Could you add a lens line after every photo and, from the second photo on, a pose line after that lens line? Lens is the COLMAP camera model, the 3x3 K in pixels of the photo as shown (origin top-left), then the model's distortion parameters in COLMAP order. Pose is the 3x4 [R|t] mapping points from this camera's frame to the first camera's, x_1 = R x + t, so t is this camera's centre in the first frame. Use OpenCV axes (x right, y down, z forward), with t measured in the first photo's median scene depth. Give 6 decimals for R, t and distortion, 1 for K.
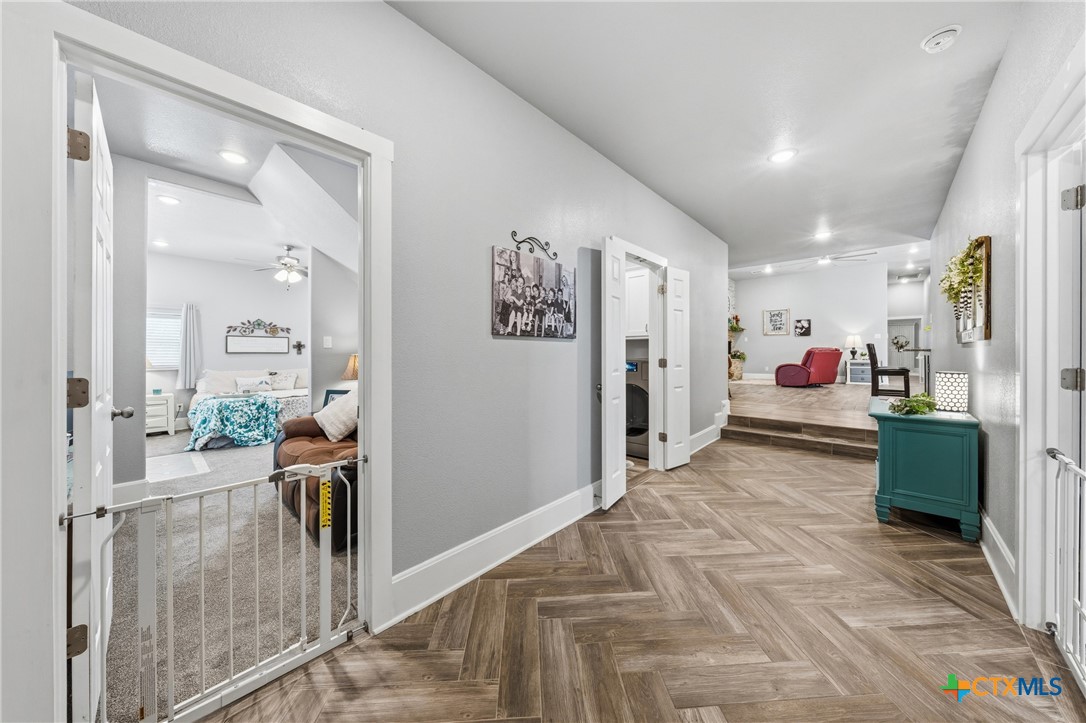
lens RADIAL K [[371.1, 0, 541.8], [0, 371.1, 353.0], [0, 0, 1]] dist [-0.005291, 0.000005]
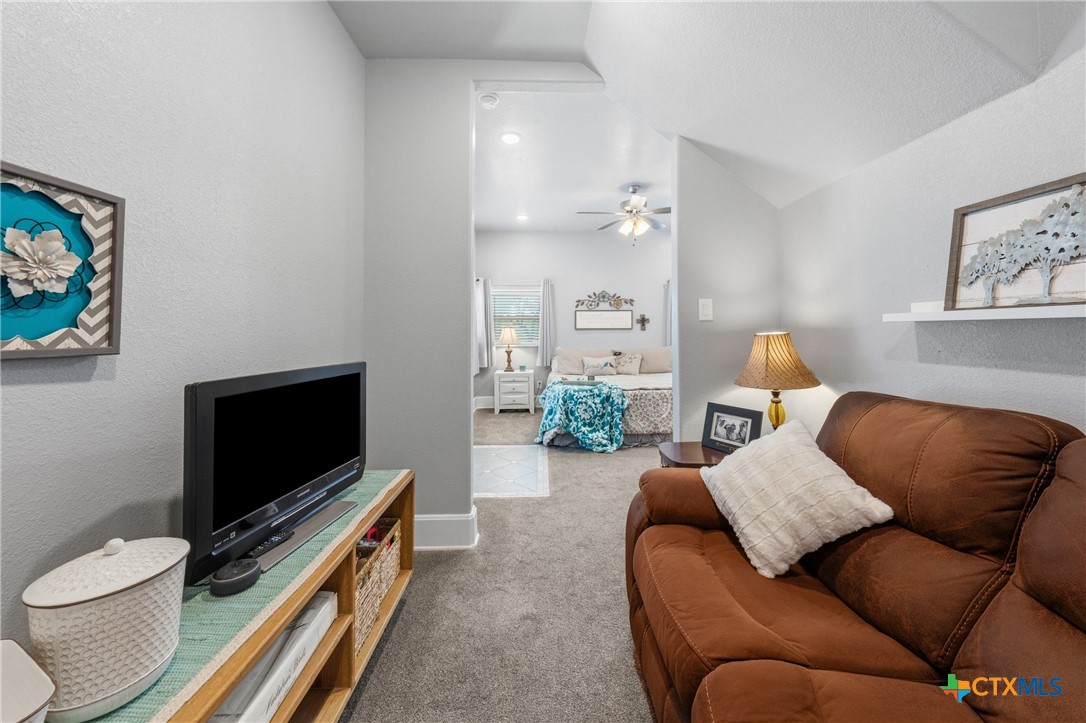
lens RADIAL K [[371.1, 0, 551.2], [0, 371.1, 329.1], [0, 0, 1]] dist [-0.005291, 0.000005]
pose [[0.698553, -0.003114, -0.715552, -0.291088], [0.006698, 0.999975, 0.002187, -0.003371], [0.715527, -0.006320, 0.698556, 0.387616]]
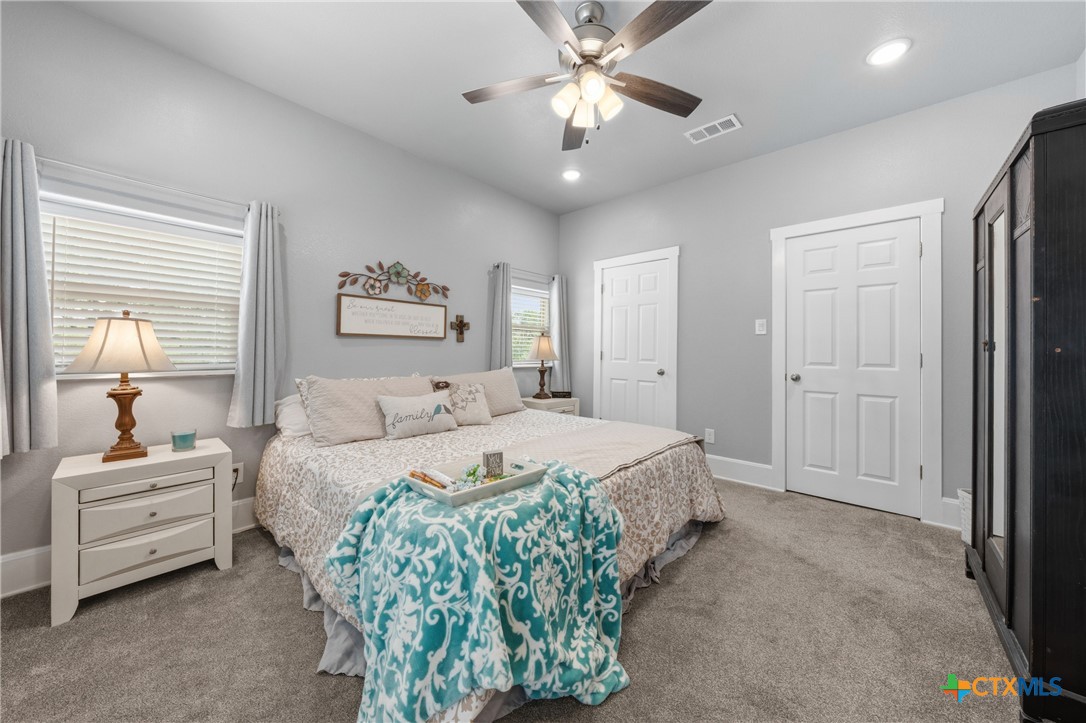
lens RADIAL K [[371.1, 0, 528.8], [0, 371.1, 348.0], [0, 0, 1]] dist [-0.005291, 0.000005]
pose [[0.999924, 0.011533, -0.004403, -0.800549], [-0.011555, 0.999921, -0.005015, 0.018314], [0.004345, 0.005065, 0.999978, 0.729852]]
